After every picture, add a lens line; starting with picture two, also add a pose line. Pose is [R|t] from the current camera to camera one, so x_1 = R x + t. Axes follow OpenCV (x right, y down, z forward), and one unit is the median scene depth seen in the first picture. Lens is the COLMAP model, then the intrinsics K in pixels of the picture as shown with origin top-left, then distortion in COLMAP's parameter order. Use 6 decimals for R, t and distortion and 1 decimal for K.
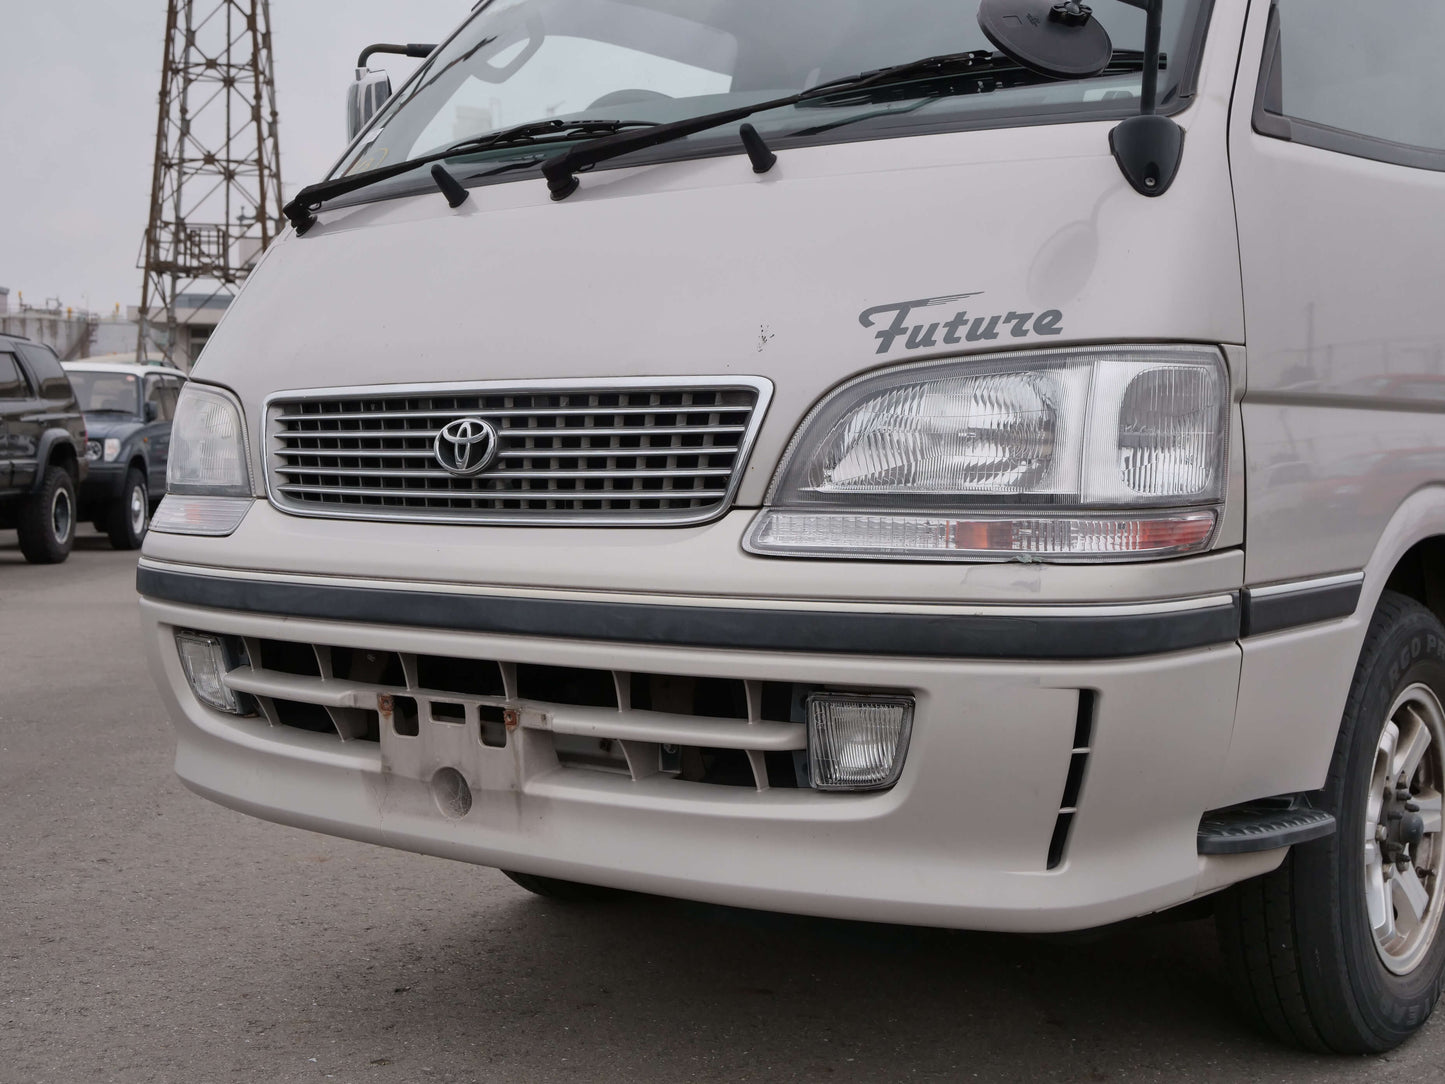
lens RADIAL K [[1855.2, 0, 732.0], [0, 1855.2, 528.2], [0, 0, 1]] dist [0.007643, 0.000000]
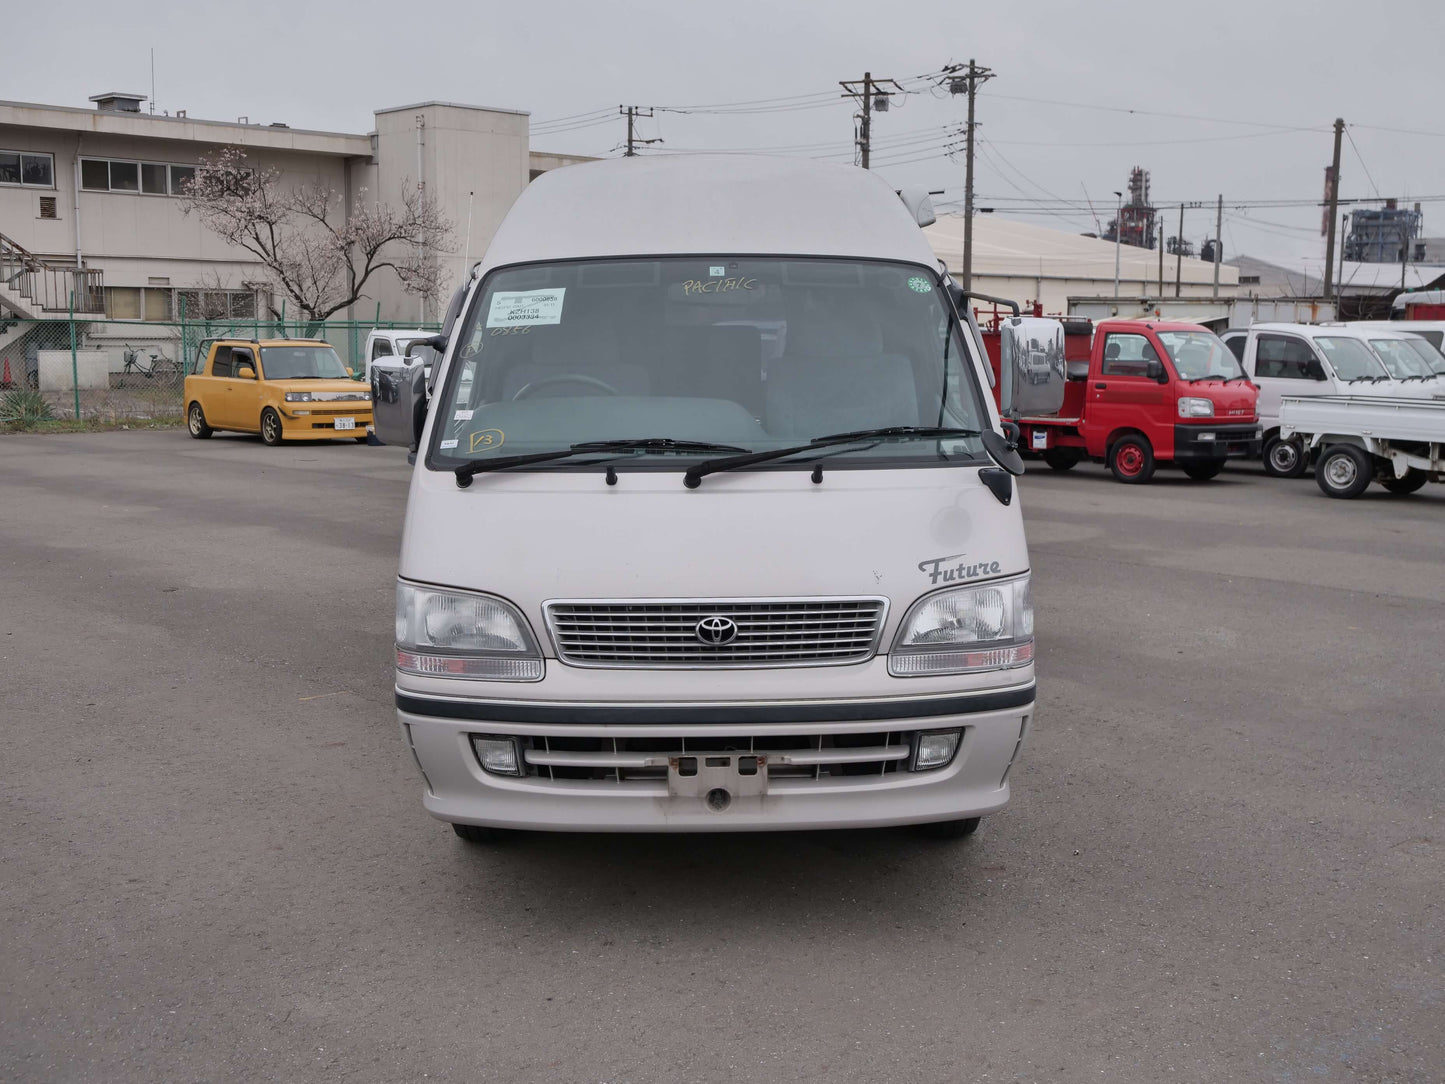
lens RADIAL K [[1645.6, 0, 739.5], [0, 1645.6, 544.1], [0, 0, 1]] dist [0.002872, 0.000000]
pose [[0.784839, -0.093176, 0.612654, -1.231661], [0.030122, 0.993199, 0.112465, -0.344371], [-0.618967, -0.069812, 0.782308, -0.414013]]
